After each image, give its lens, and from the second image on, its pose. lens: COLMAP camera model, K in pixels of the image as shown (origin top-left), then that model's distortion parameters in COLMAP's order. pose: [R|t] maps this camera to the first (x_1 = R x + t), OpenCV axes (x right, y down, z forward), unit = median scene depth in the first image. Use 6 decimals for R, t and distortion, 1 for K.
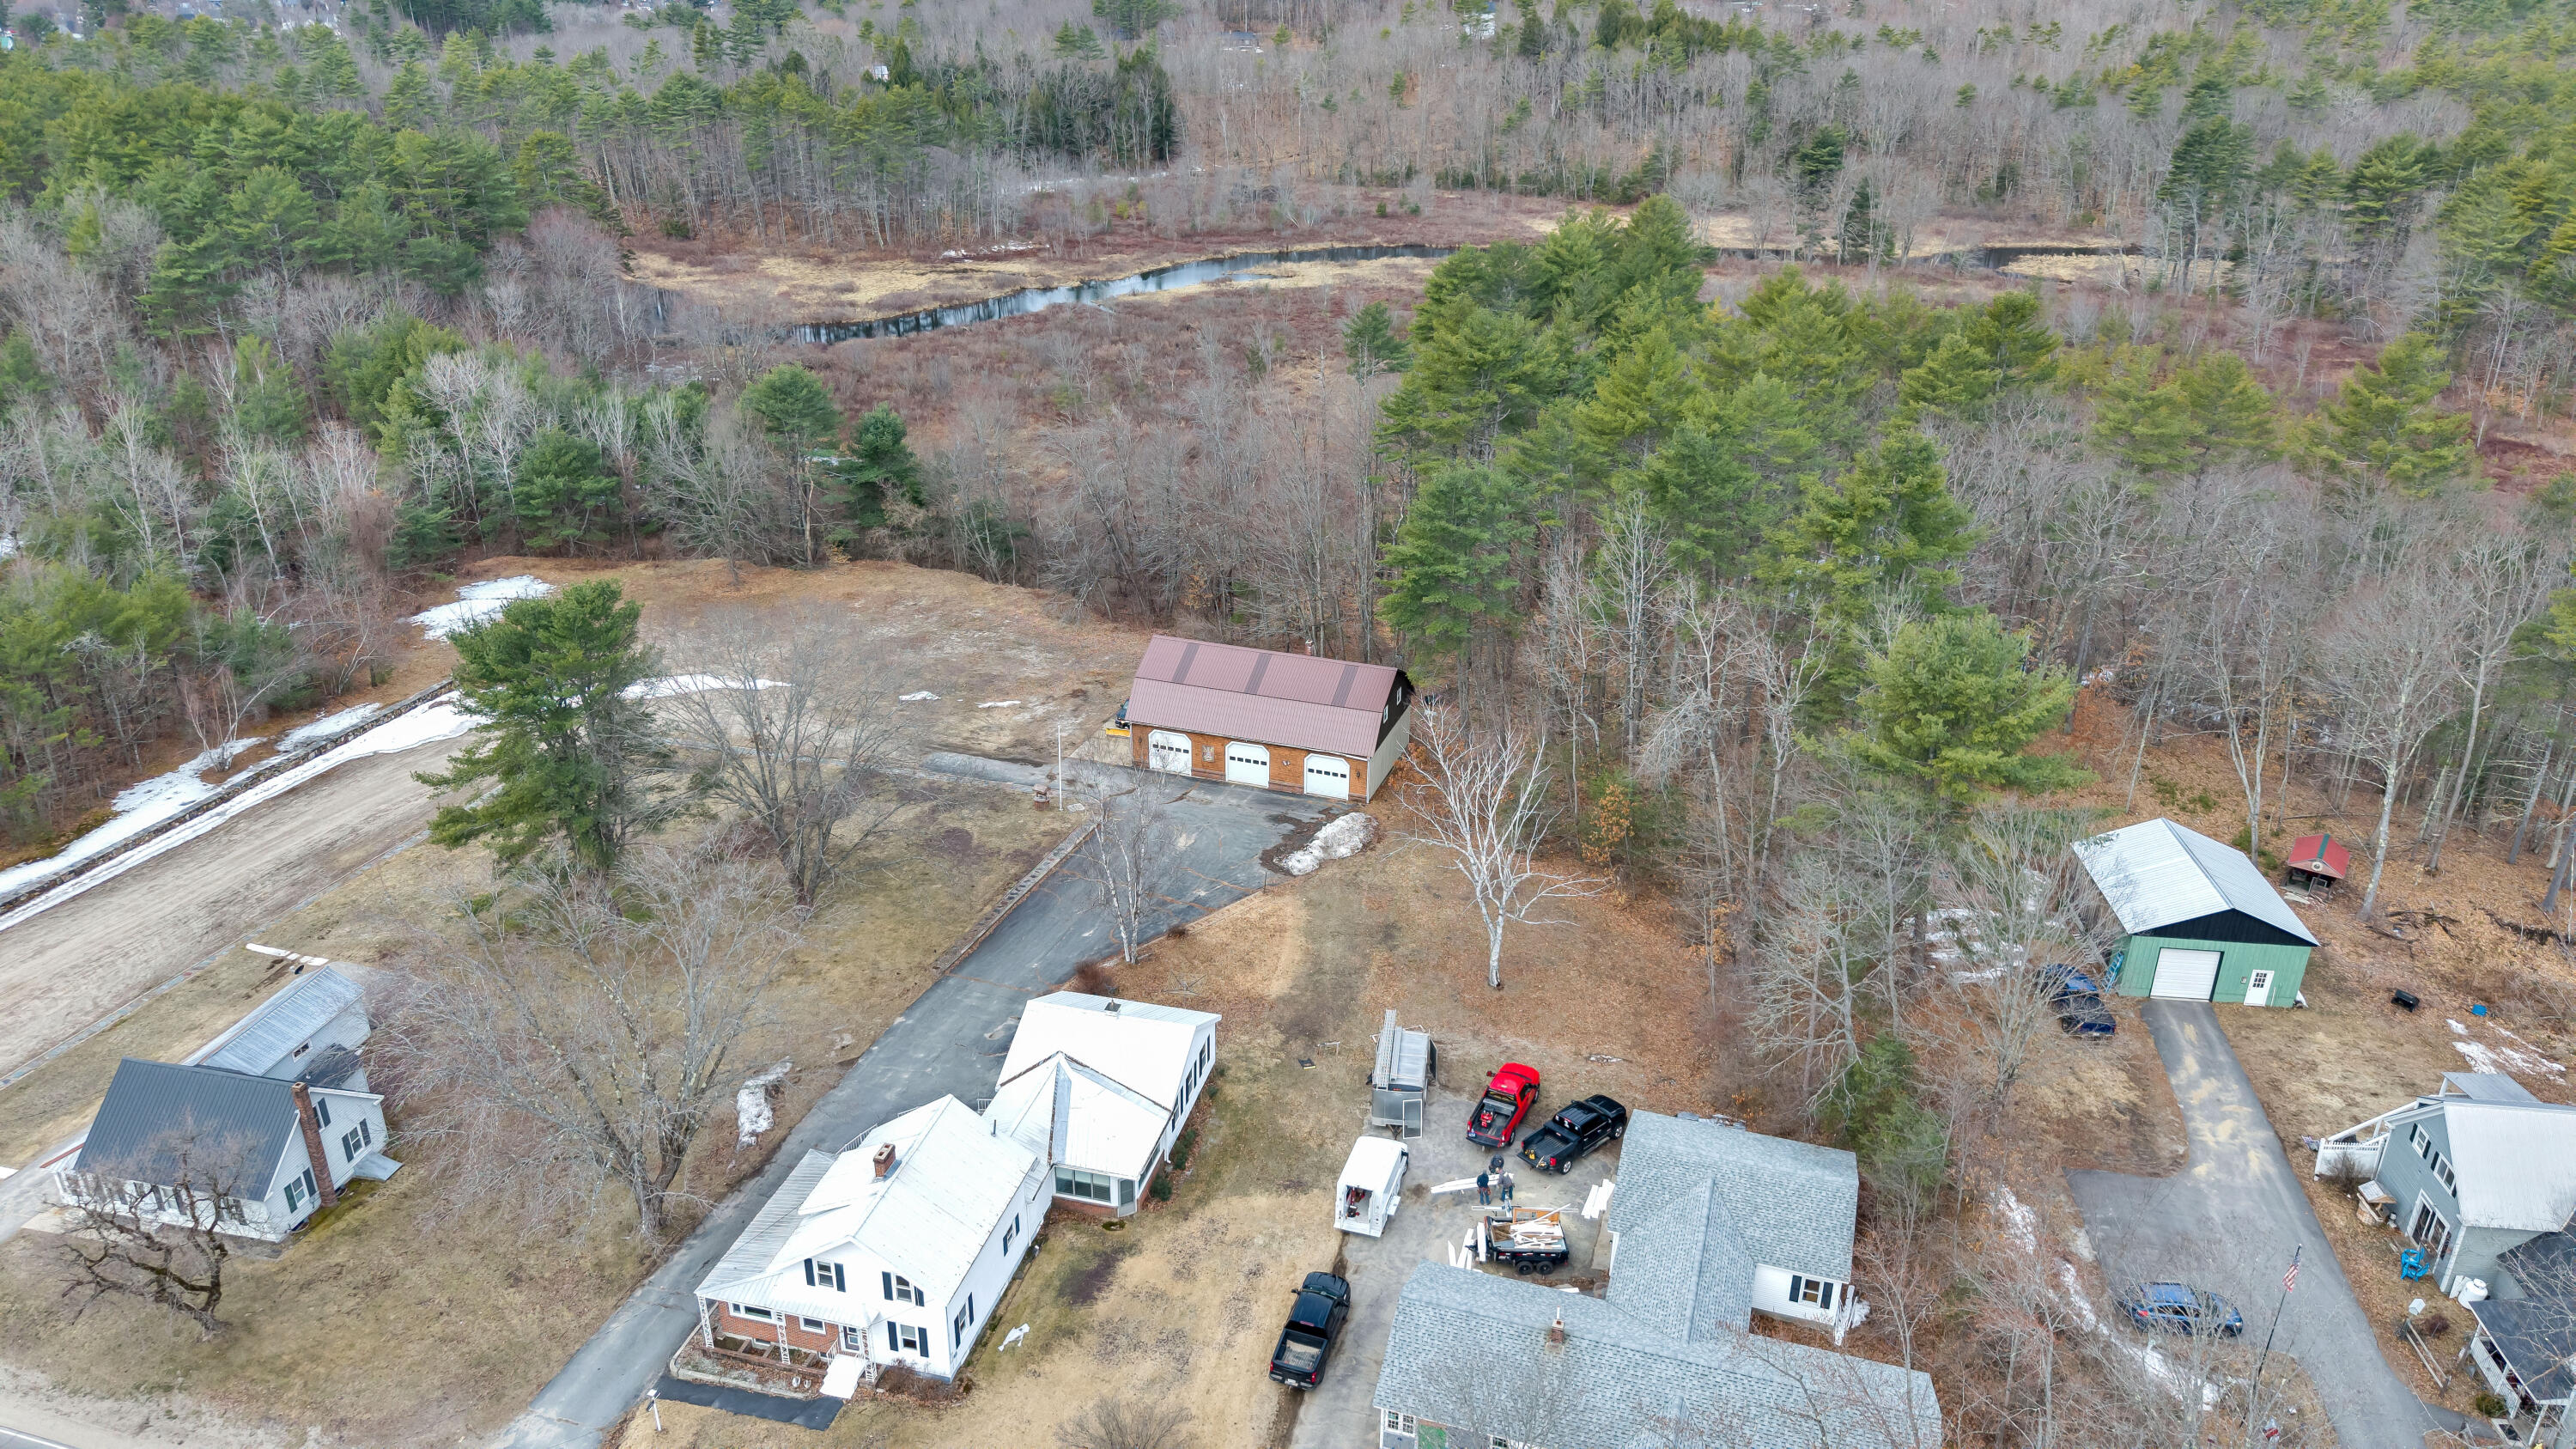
lens RADIAL K [[1731.0, 0, 1290.5], [0, 1731.0, 721.2], [0, 0, 1]] dist [0.018795, -0.020611]
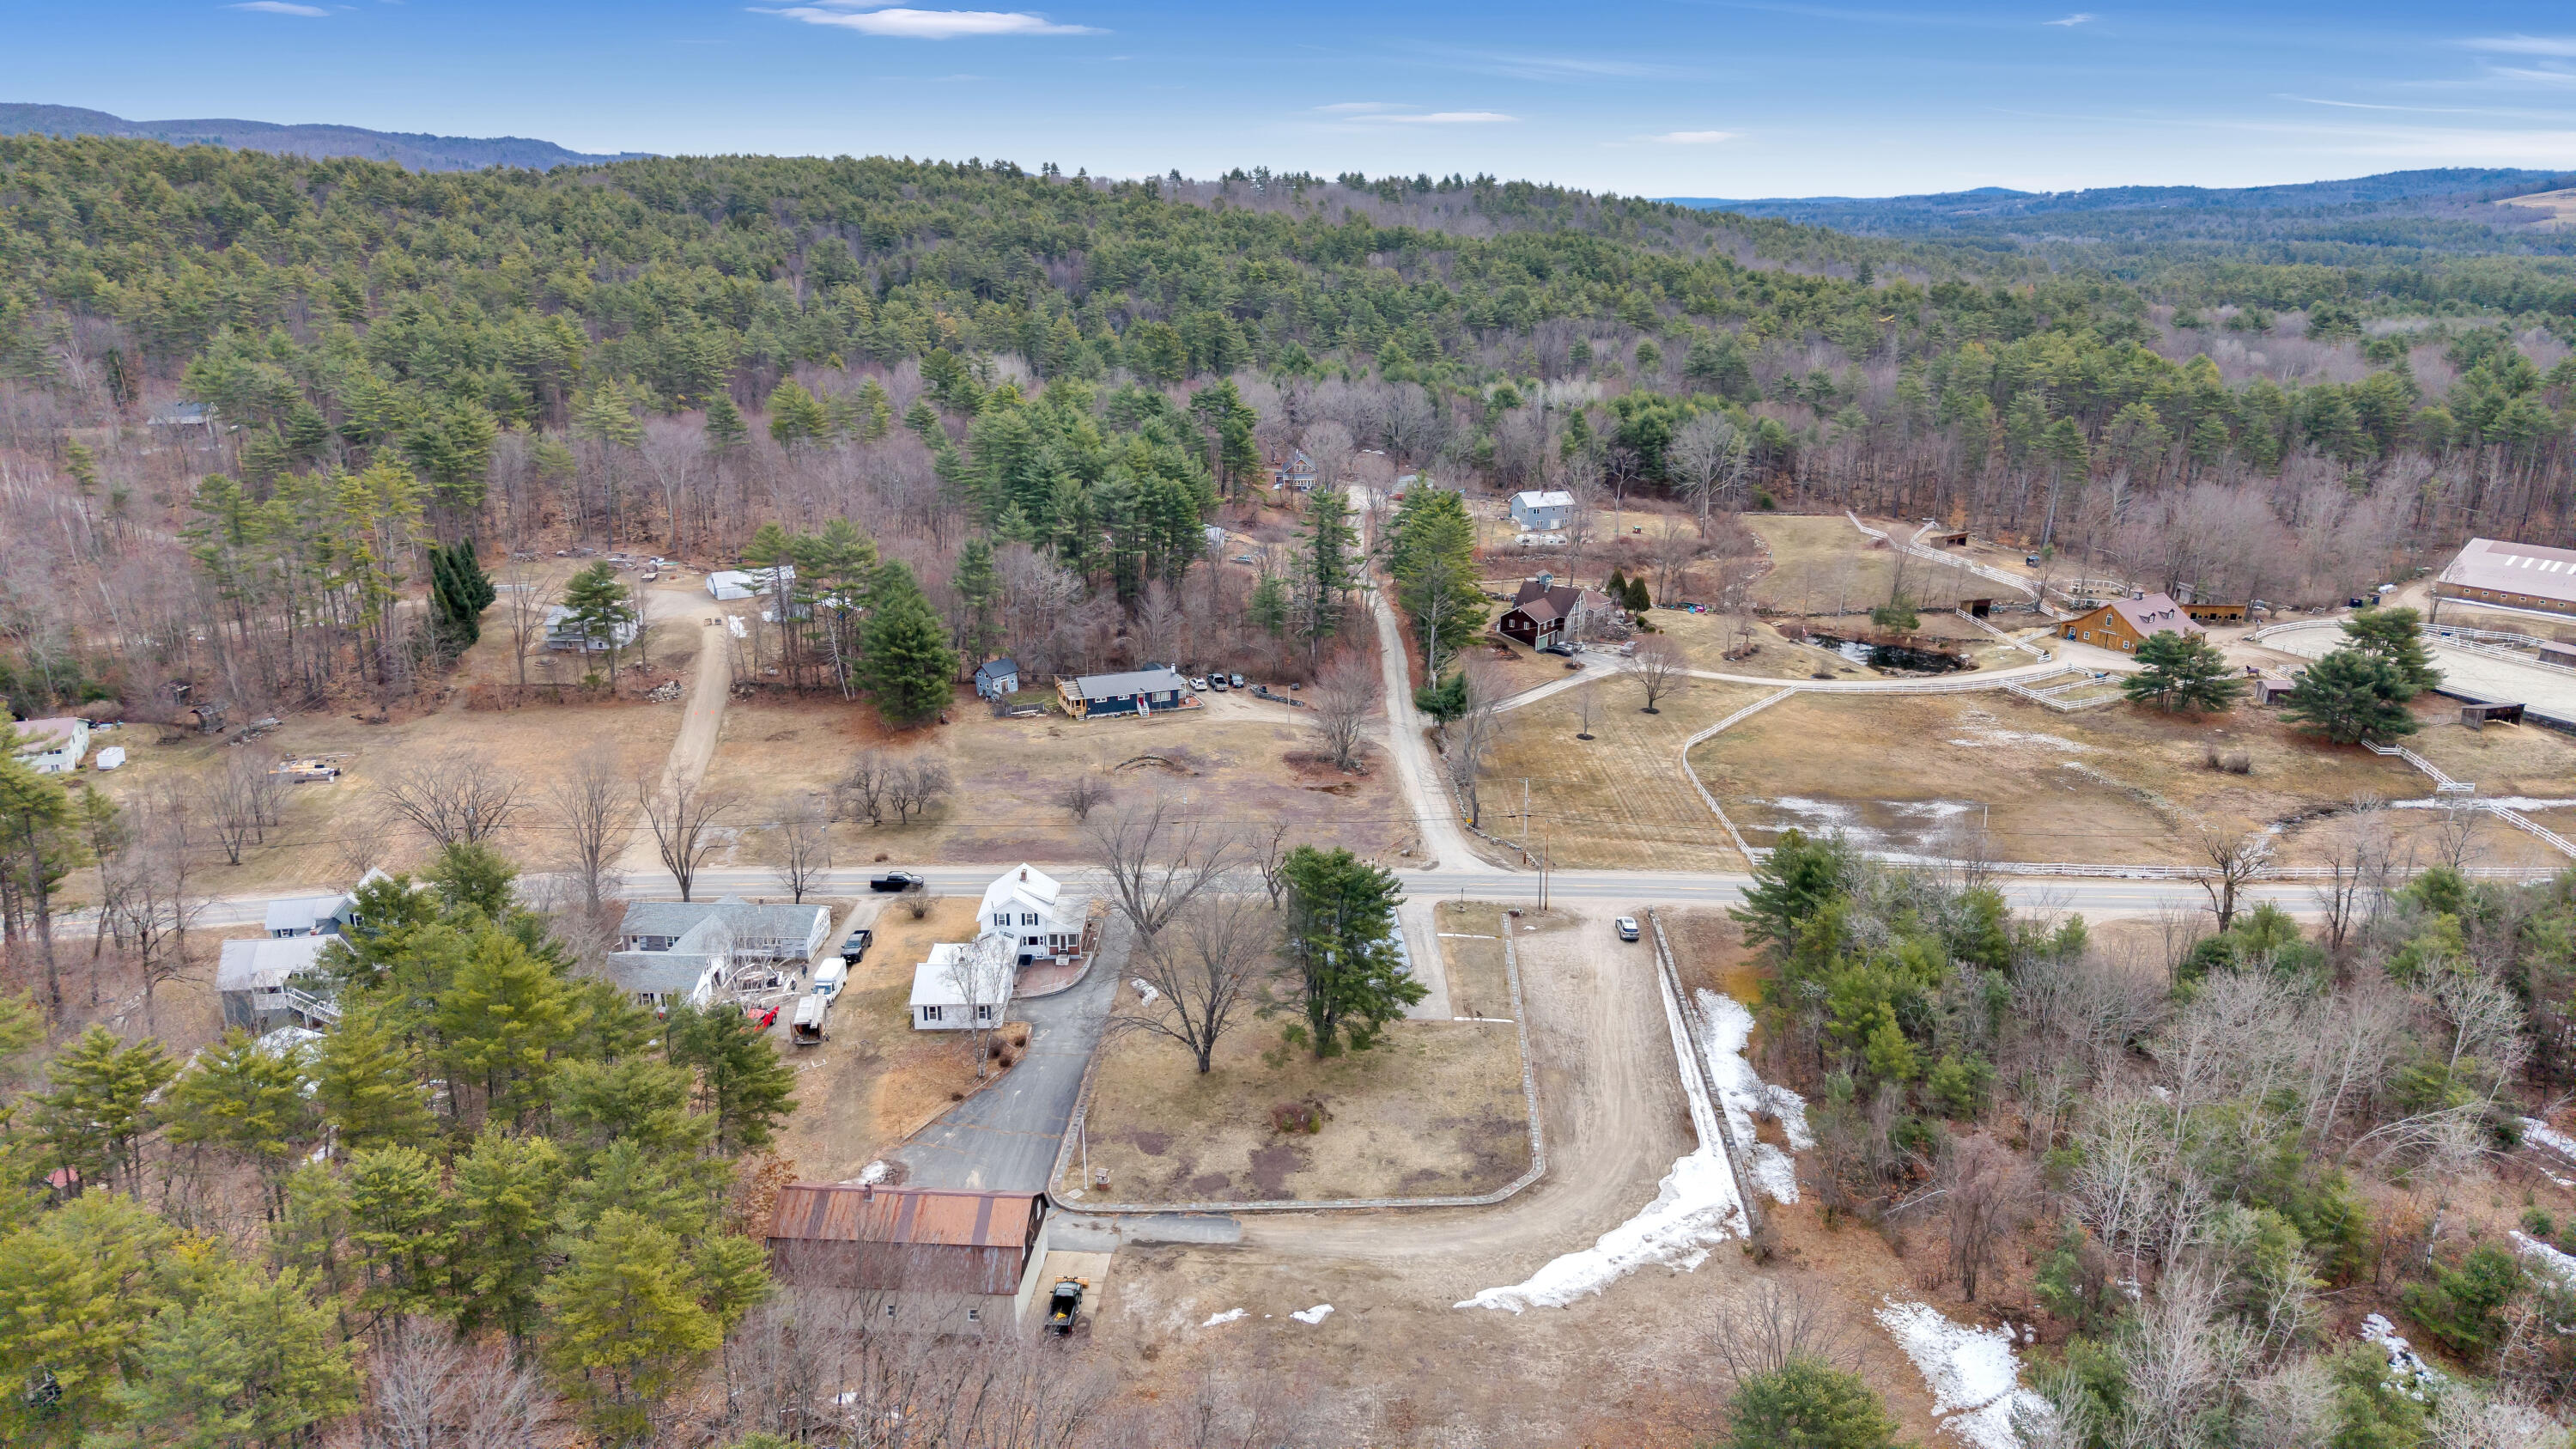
lens RADIAL K [[1713.8, 0, 1286.3], [0, 1713.8, 749.6], [0, 0, 1]] dist [0.041479, -0.053194]
pose [[-0.965241, 0.071030, -0.251523, 0.011338], [-0.117031, 0.743029, 0.658948, -1.026001], [0.233694, 0.665480, -0.708889, 1.761416]]
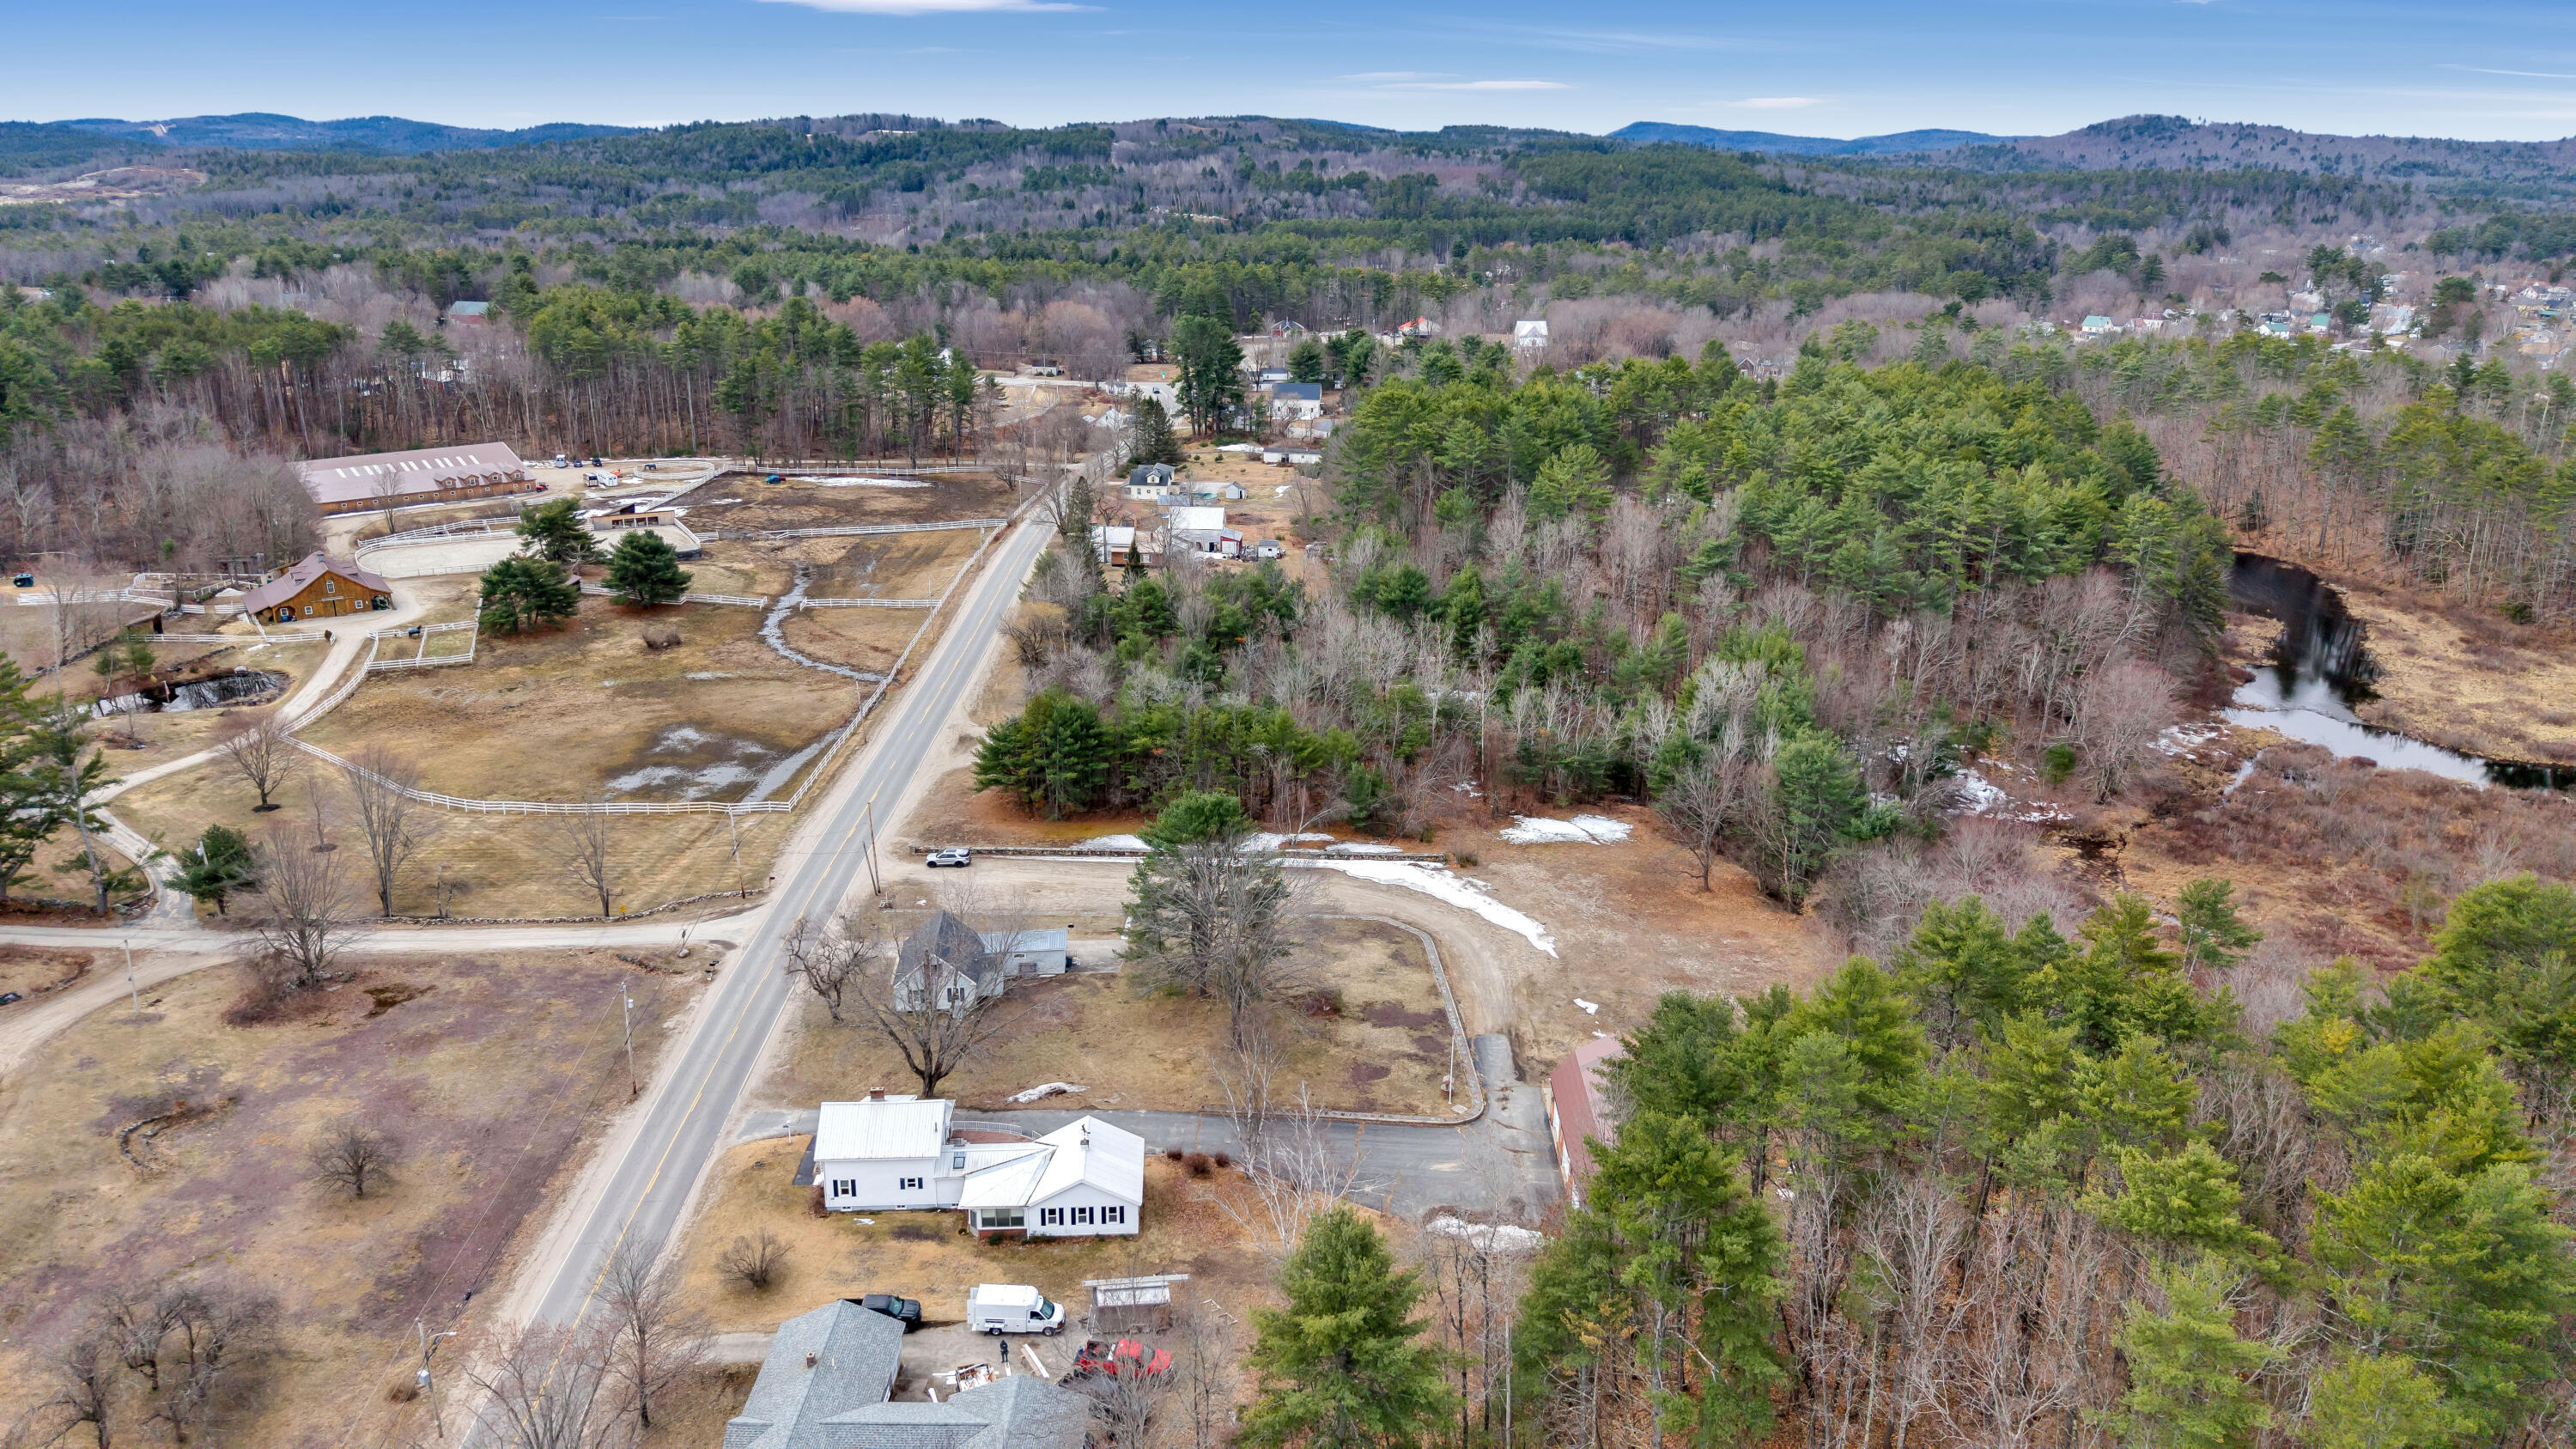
lens RADIAL K [[1693.6, 0, 1291.9], [0, 1693.6, 786.9], [0, 0, 1]] dist [0.029084, -0.028656]
pose [[0.307522, 0.326709, -0.893695, 0.909425], [-0.399775, 0.896657, 0.190228, -0.364043], [0.863487, 0.298778, 0.406352, 0.343043]]
